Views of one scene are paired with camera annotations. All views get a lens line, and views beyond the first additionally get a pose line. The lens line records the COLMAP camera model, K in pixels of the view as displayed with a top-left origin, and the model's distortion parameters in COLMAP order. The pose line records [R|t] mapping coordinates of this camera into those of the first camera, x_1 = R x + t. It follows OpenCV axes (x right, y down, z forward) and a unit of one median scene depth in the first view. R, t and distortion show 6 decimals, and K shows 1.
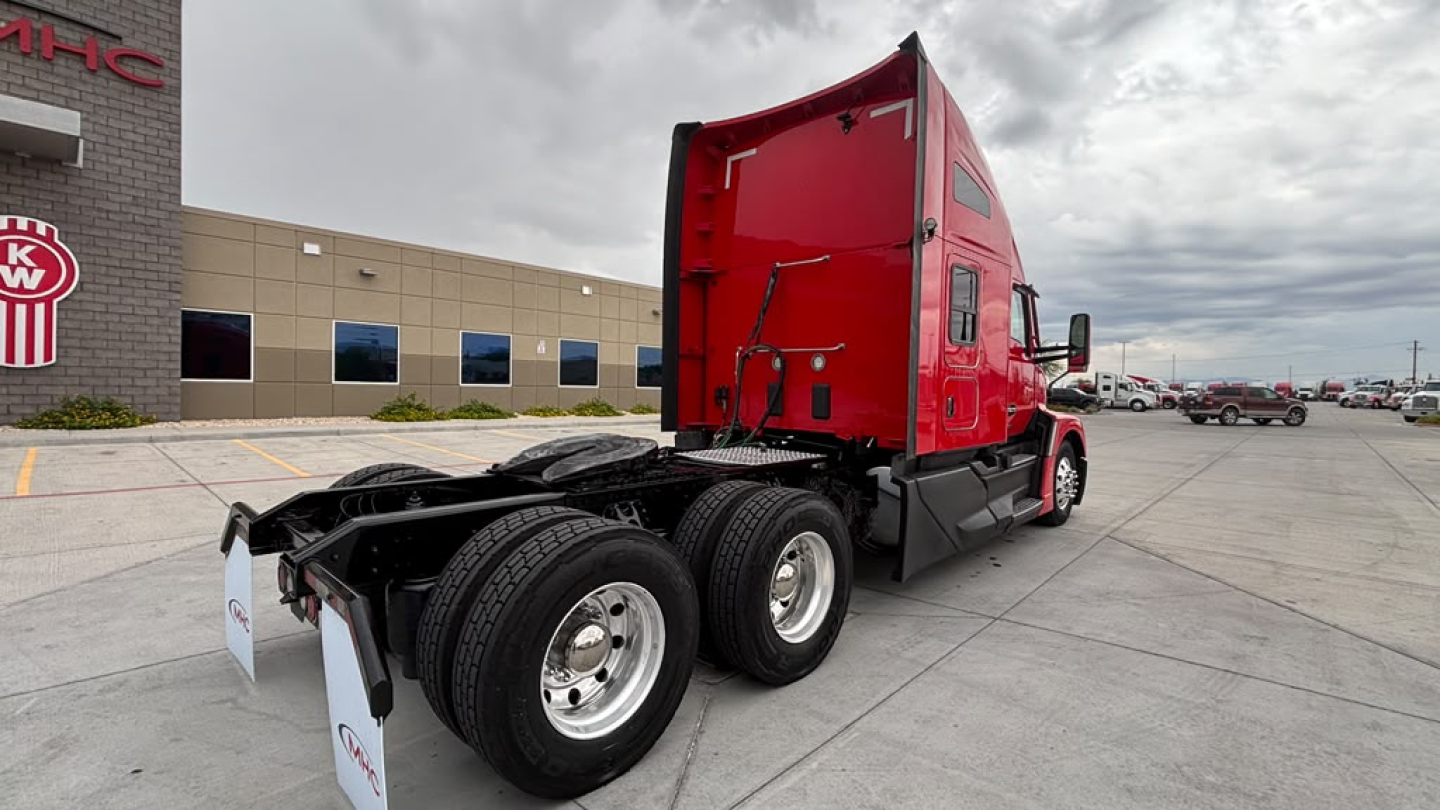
lens RADIAL K [[629.5, 0, 724.8], [0, 629.5, 404.5], [0, 0, 1]] dist [0.001551, 0.000490]
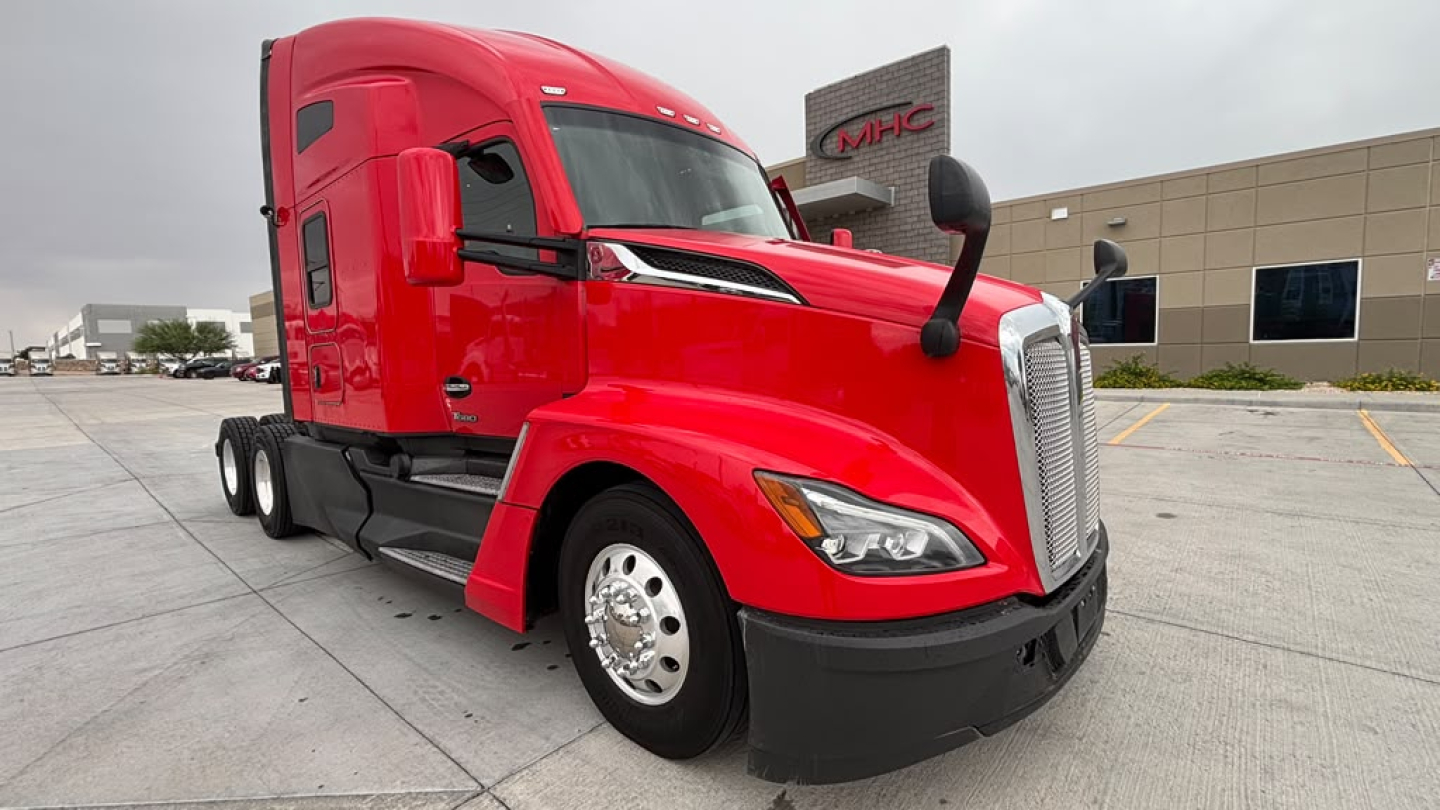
lens RADIAL K [[629.5, 0, 724.8], [0, 629.5, 404.5], [0, 0, 1]] dist [0.001551, 0.000490]
pose [[0.024433, 0.064440, -0.997622, 1.292951], [-0.003192, 0.997920, 0.064382, -0.014757], [0.999696, 0.001612, 0.024588, 1.565125]]
